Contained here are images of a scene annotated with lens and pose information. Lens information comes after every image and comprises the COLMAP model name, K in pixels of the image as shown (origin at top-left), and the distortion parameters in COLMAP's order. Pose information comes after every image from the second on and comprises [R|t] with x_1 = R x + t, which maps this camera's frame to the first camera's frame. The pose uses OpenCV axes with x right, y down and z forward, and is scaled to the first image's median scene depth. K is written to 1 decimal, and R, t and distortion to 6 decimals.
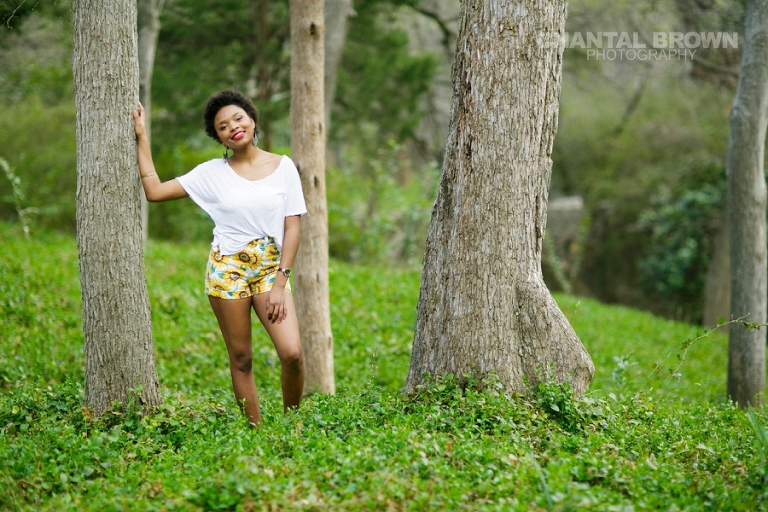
lens RADIAL K [[1885.4, 0, 384.0], [0, 1885.4, 256.0], [0, 0, 1]] dist [-0.166217, 0.000000]
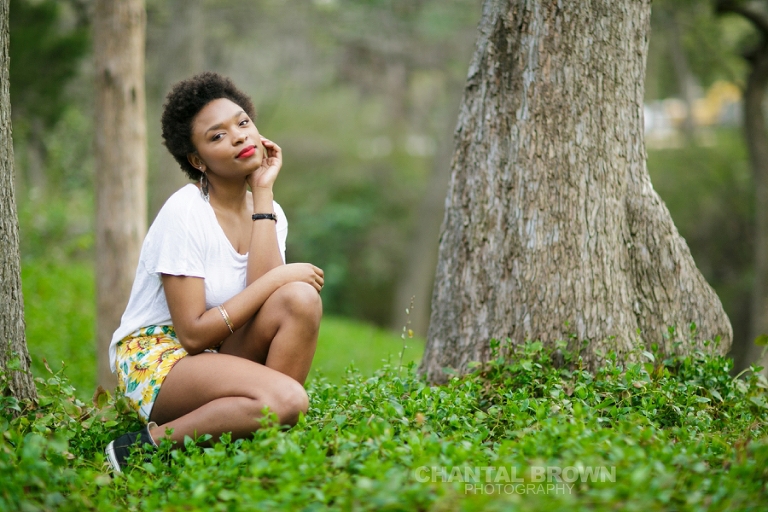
lens RADIAL K [[1885.4, 0, 384.1], [0, 1885.4, 256.4], [0, 0, 1]] dist [-0.166217, 0.000000]
pose [[0.968277, 0.013828, 0.249496, -0.159948], [-0.007581, 0.999634, -0.025980, 0.050716], [-0.249764, 0.023264, 0.968027, 0.424170]]
